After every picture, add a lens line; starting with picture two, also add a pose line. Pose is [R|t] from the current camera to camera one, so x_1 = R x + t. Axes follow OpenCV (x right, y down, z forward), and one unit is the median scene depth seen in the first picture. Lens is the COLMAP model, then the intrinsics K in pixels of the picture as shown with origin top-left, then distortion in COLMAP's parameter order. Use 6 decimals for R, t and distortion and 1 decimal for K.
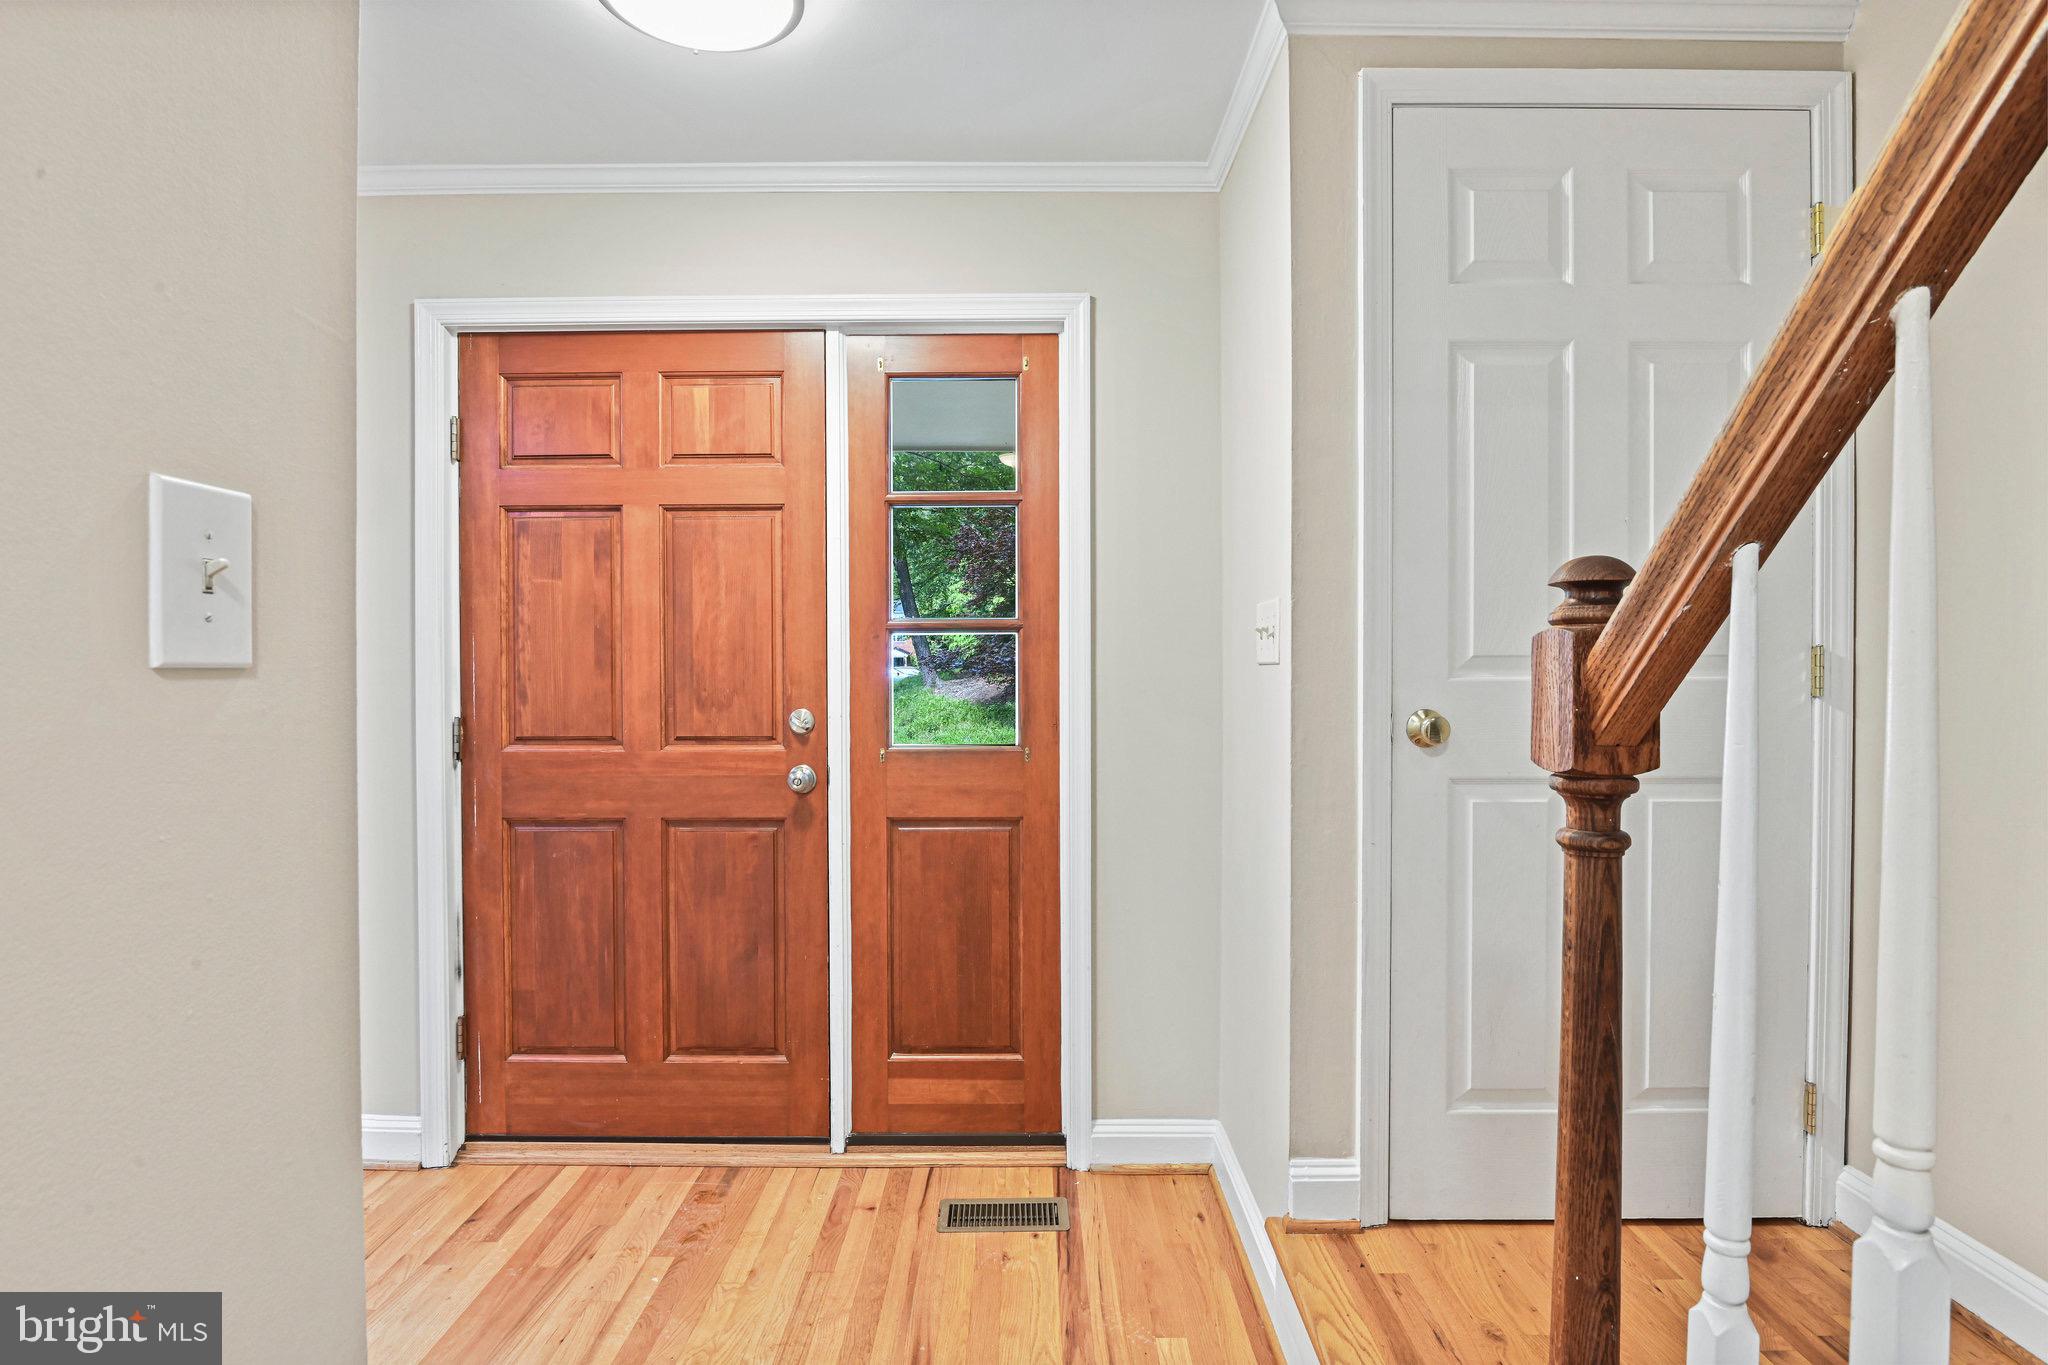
lens RADIAL K [[1055.3, 0, 1022.3], [0, 1055.3, 673.5], [0, 0, 1]] dist [-0.004038, -0.000307]
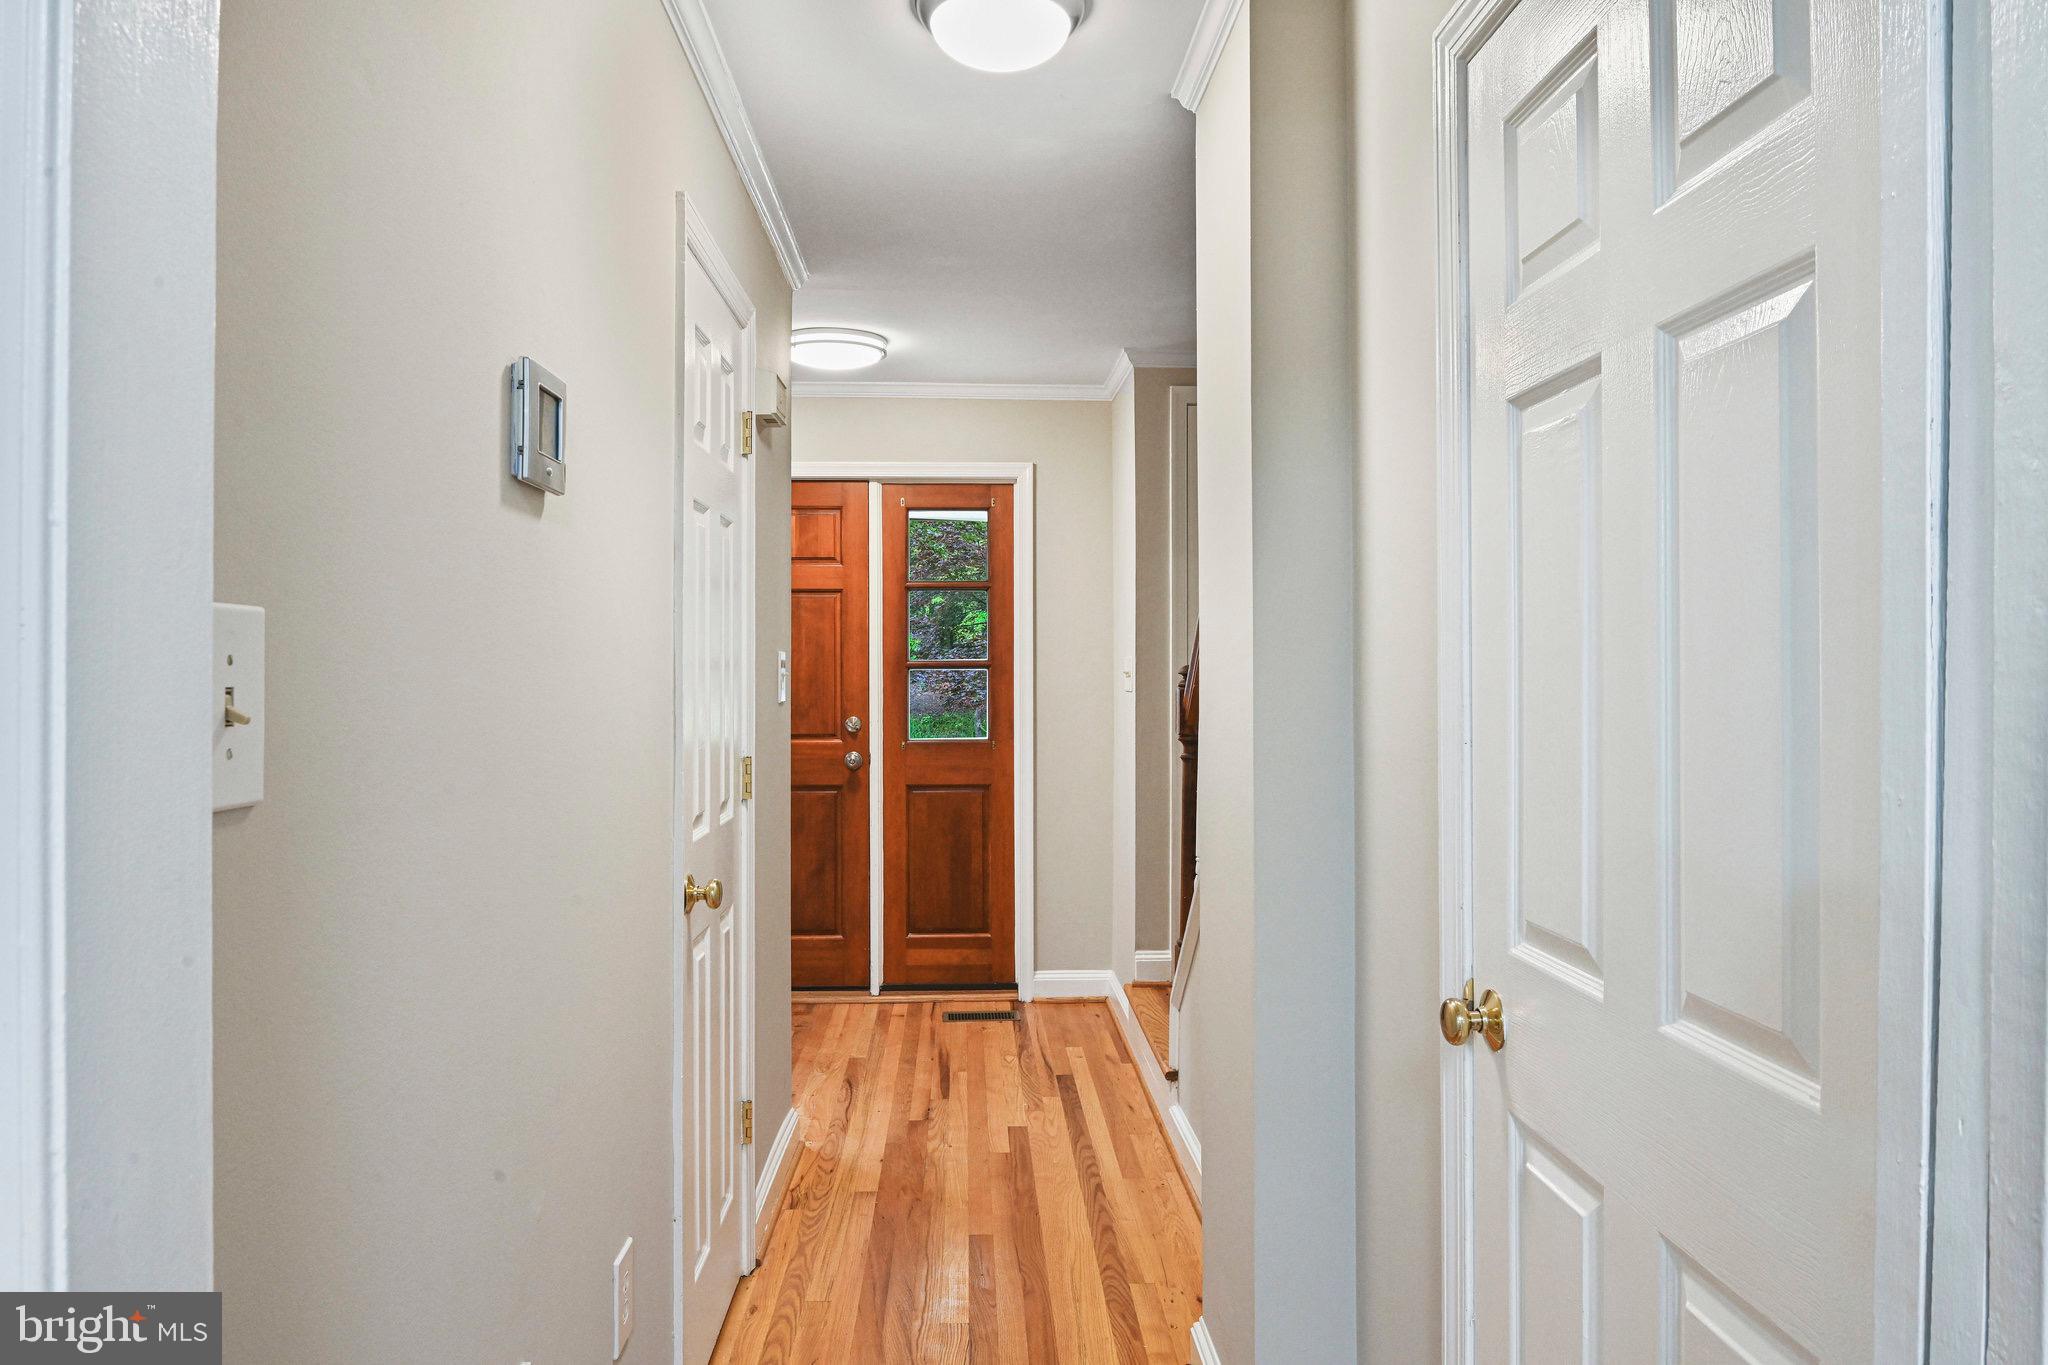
lens RADIAL K [[1383.8, 0, 1027.1], [0, 1383.8, 655.7], [0, 0, 1]] dist [0.003049, 0.001221]
pose [[0.998649, 0.001111, 0.051945, -0.054681], [-0.000323, 0.999885, -0.015180, -0.027295], [-0.051956, 0.015143, 0.998535, -1.112213]]
